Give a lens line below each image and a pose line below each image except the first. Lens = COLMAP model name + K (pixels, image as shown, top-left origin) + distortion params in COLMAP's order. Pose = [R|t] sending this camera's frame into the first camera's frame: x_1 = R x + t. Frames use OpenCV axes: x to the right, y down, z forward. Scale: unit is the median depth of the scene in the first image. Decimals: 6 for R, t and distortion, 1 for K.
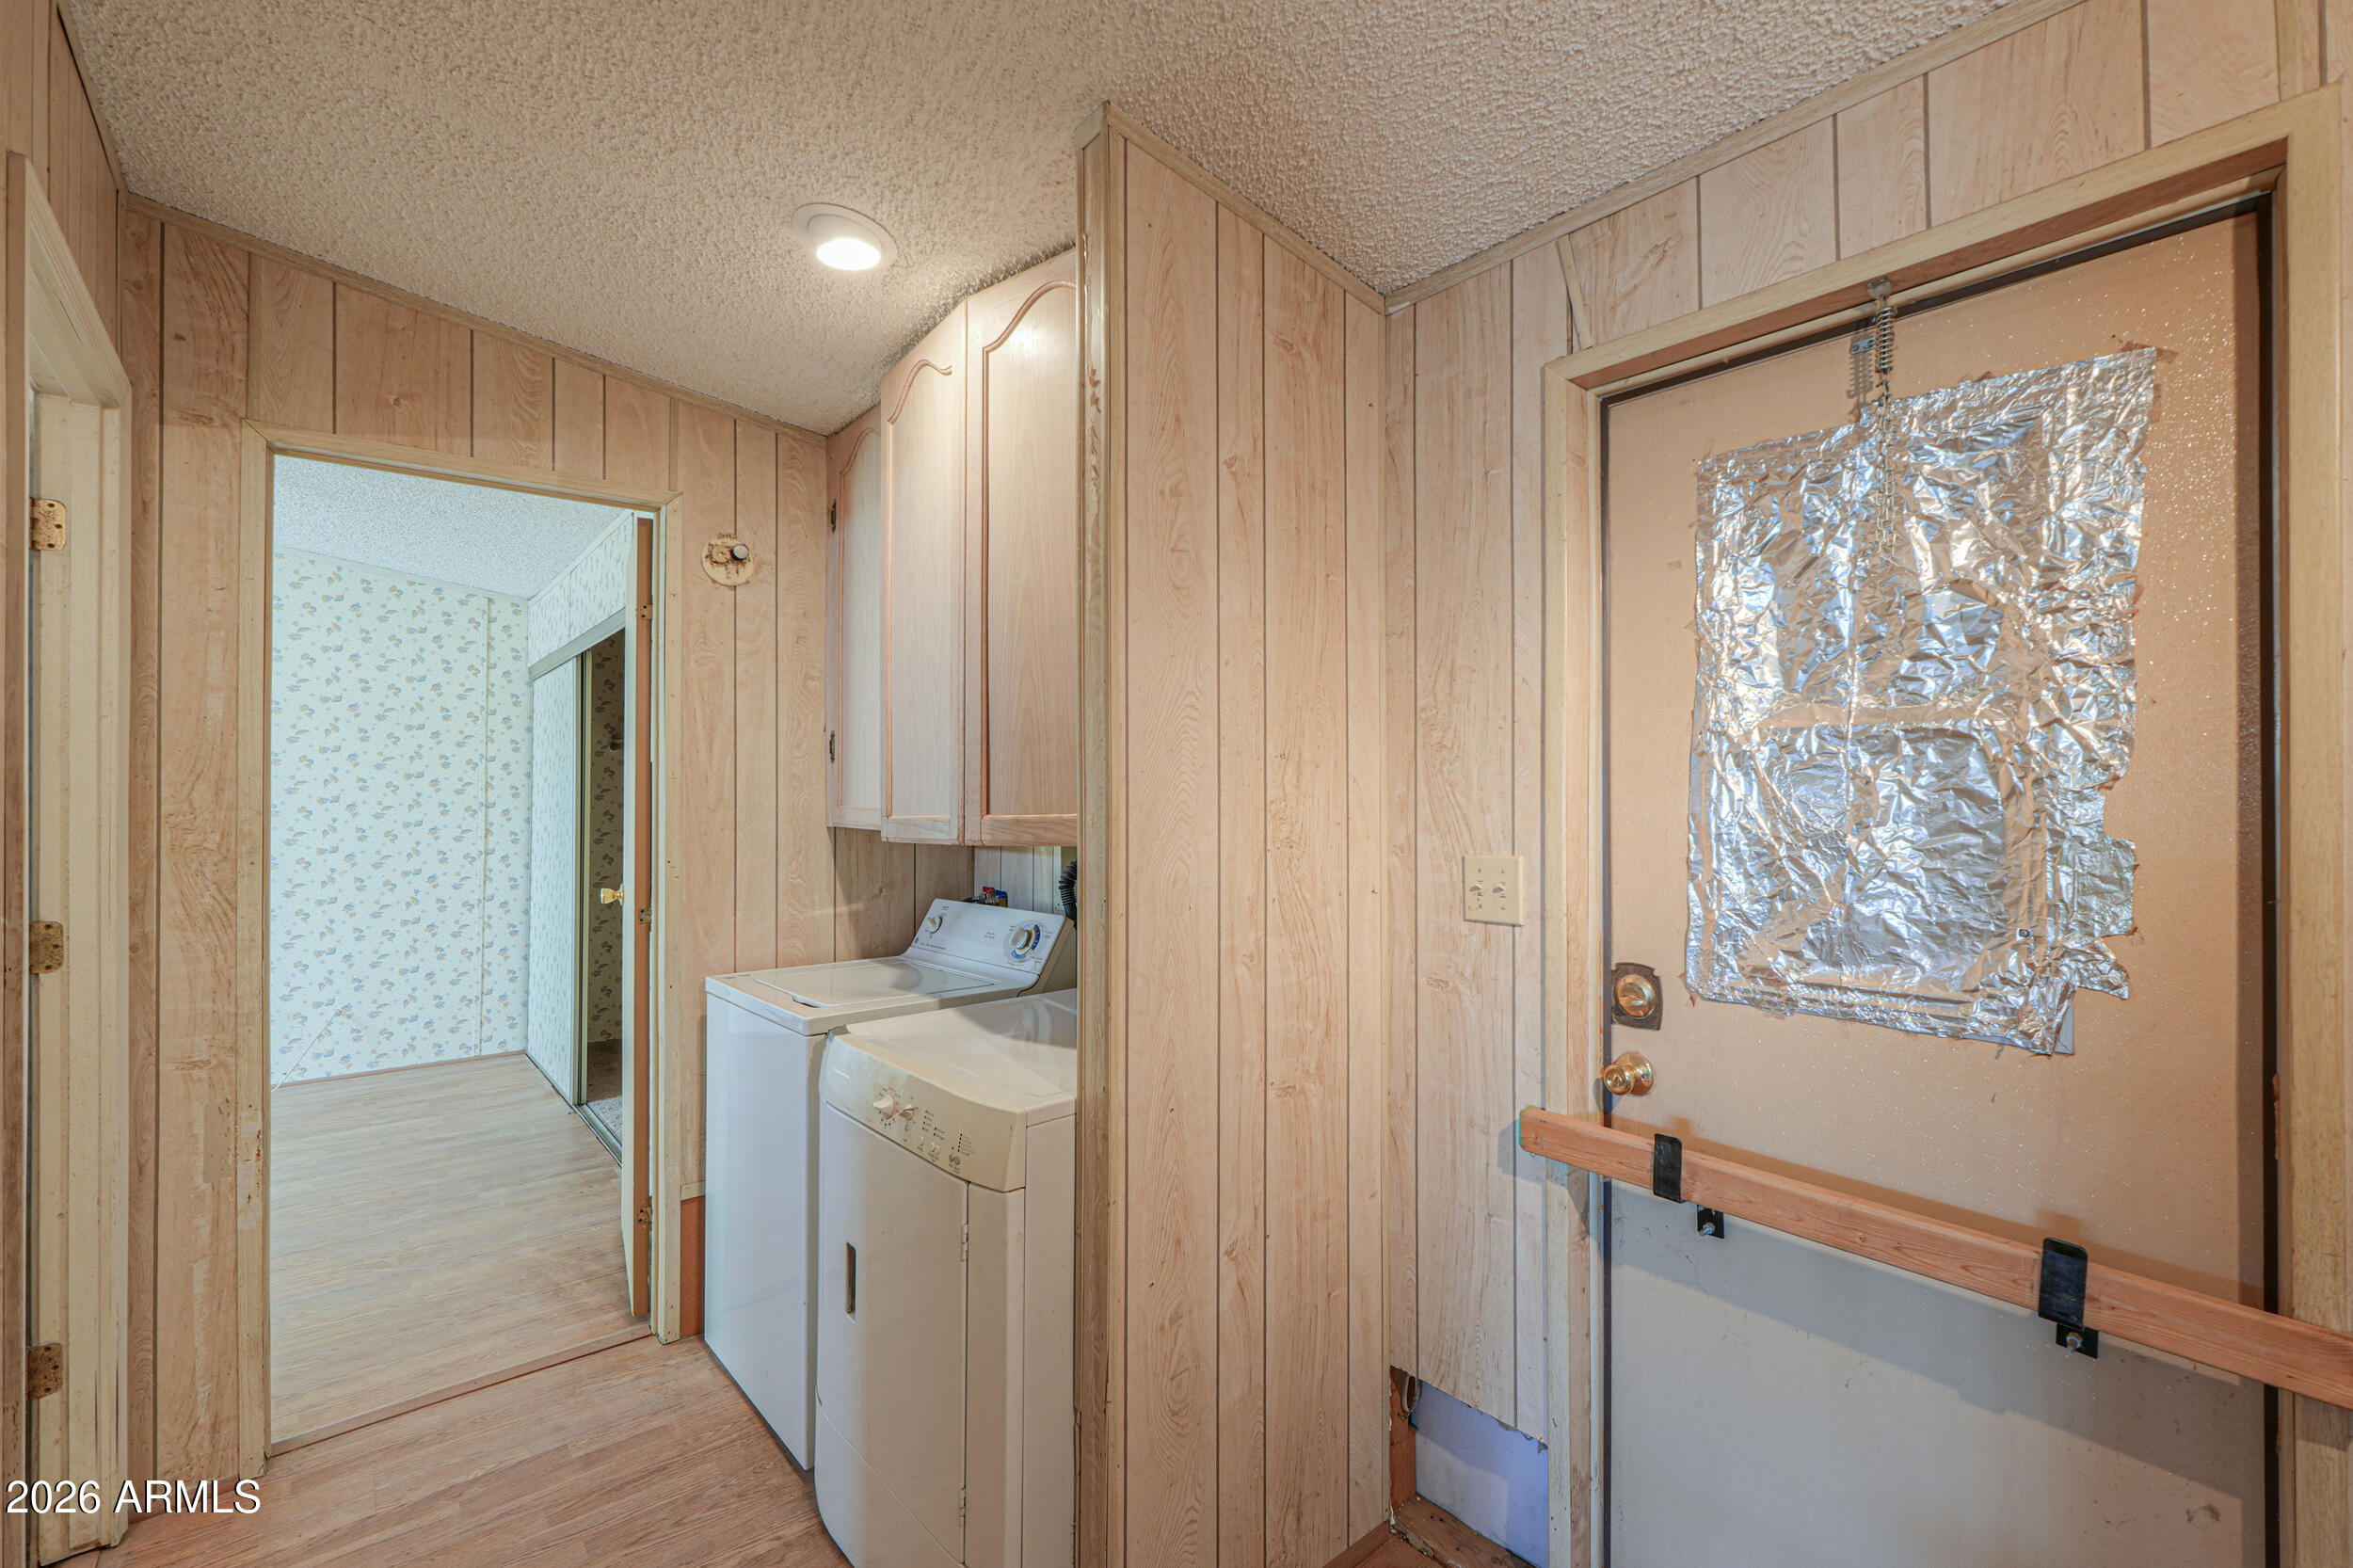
lens RADIAL K [[999.0, 0, 1257.2], [0, 999.0, 780.6], [0, 0, 1]] dist [-0.004562, 0.002125]
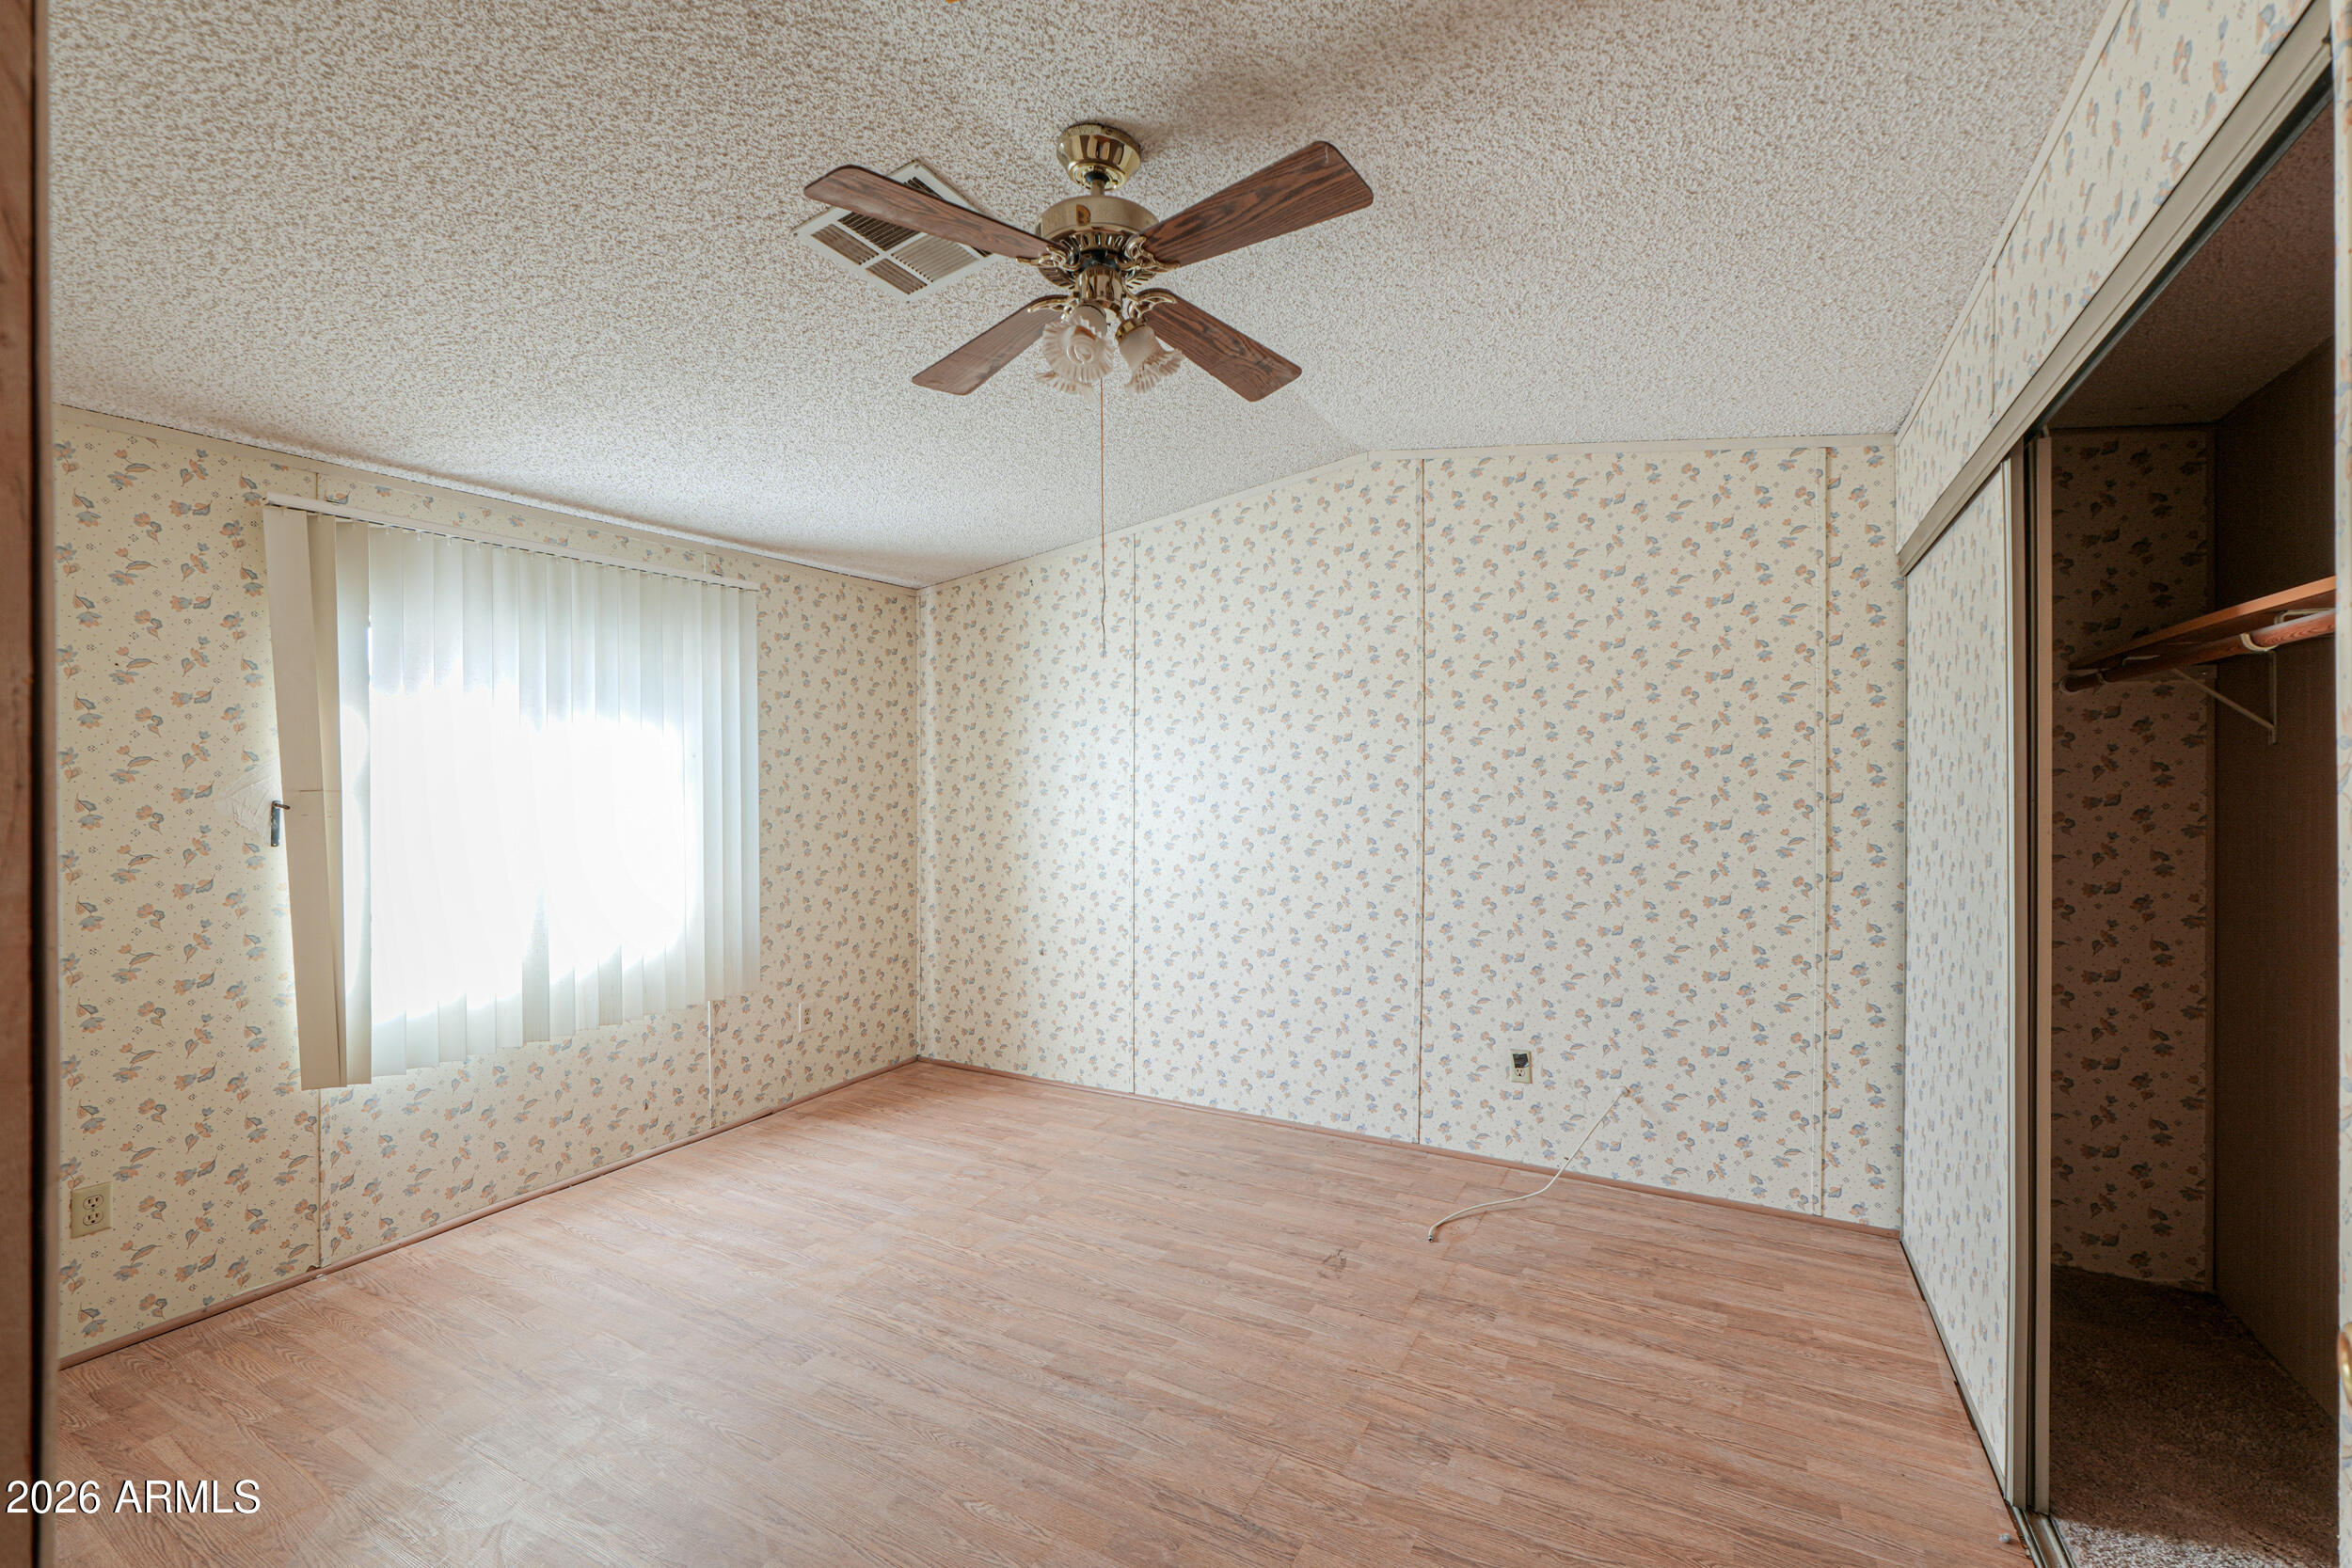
lens RADIAL K [[998.5, 0, 1126.7], [0, 998.5, 773.3], [0, 0, 1]] dist [-0.004562, 0.002125]
pose [[0.275699, -0.000758, -0.961244, -0.960978], [0.014038, 0.999896, 0.003238, 0.006727], [0.961142, -0.014386, 0.275681, 1.316202]]
